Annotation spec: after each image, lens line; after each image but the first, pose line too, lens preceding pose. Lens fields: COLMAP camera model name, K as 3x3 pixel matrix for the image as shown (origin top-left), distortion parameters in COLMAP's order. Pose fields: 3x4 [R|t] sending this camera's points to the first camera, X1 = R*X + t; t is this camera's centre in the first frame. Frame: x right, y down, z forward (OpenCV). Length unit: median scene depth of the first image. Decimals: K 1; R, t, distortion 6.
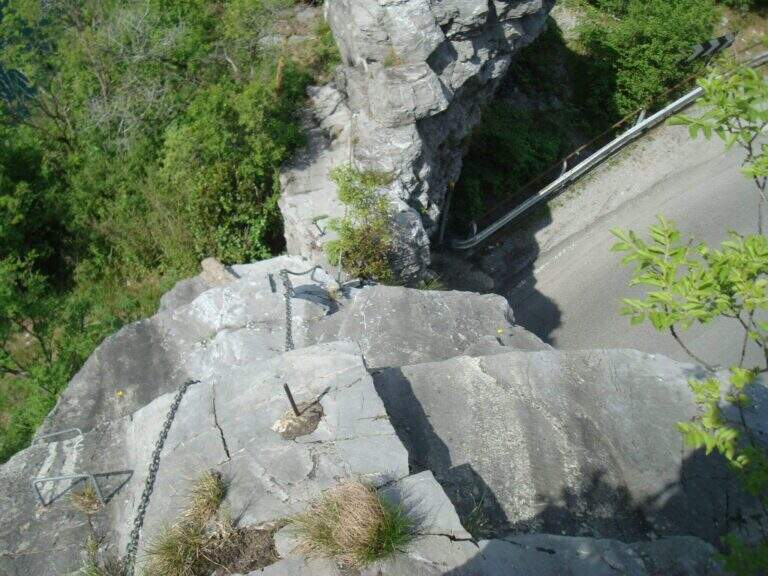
lens RADIAL K [[792.6, 0, 398.1], [0, 792.6, 283.8], [0, 0, 1]] dist [-0.079416, -0.089899]
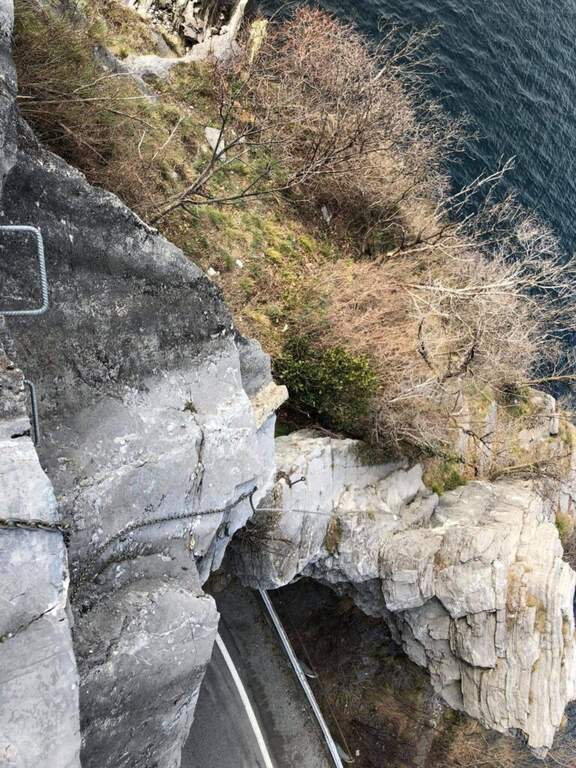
lens RADIAL K [[631.7, 0, 291.9], [0, 631.7, 381.1], [0, 0, 1]] dist [0.005256, -0.000604]
pose [[-0.182348, 0.974093, -0.133761, -0.094136], [-0.979667, -0.191575, -0.059589, 0.006982], [-0.083671, 0.120176, 0.989220, 0.150750]]
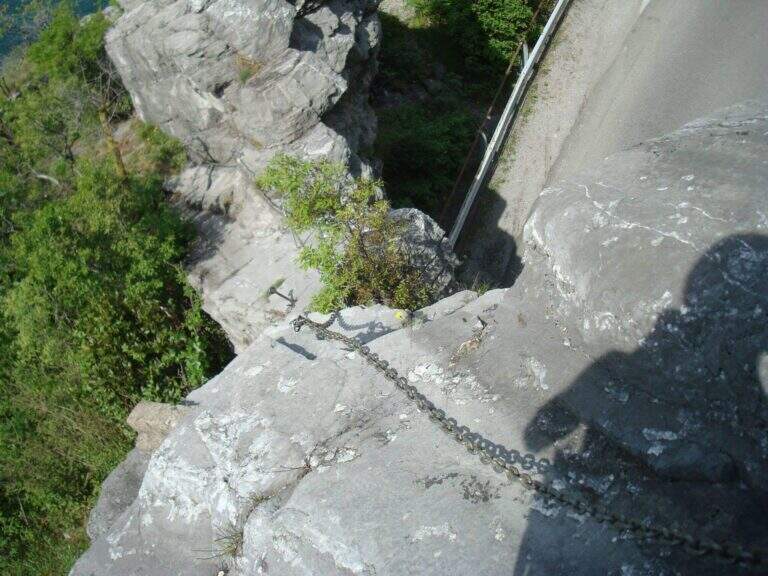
lens RADIAL K [[792.6, 0, 398.1], [0, 792.6, 283.8], [0, 0, 1]] dist [-0.079416, -0.089899]
pose [[0.858854, -0.496946, 0.124154, -0.075736], [0.508358, 0.856669, -0.087689, 0.016709], [-0.062782, 0.138427, 0.988381, 0.307542]]
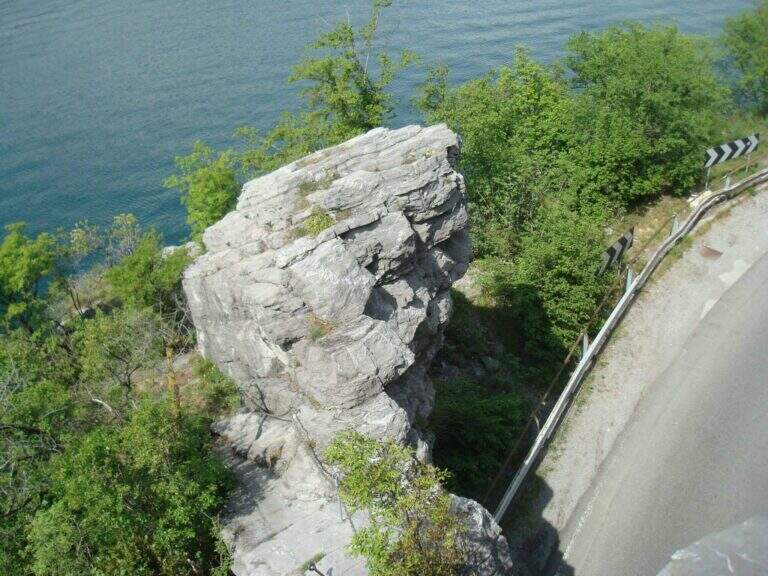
lens RADIAL K [[792.6, 0, 398.1], [0, 792.6, 283.8], [0, 0, 1]] dist [-0.079416, -0.089899]
pose [[0.926193, -0.311828, 0.211966, -0.082409], [0.372834, 0.841247, -0.391533, -0.004412], [-0.056225, 0.441663, 0.895417, 0.318332]]
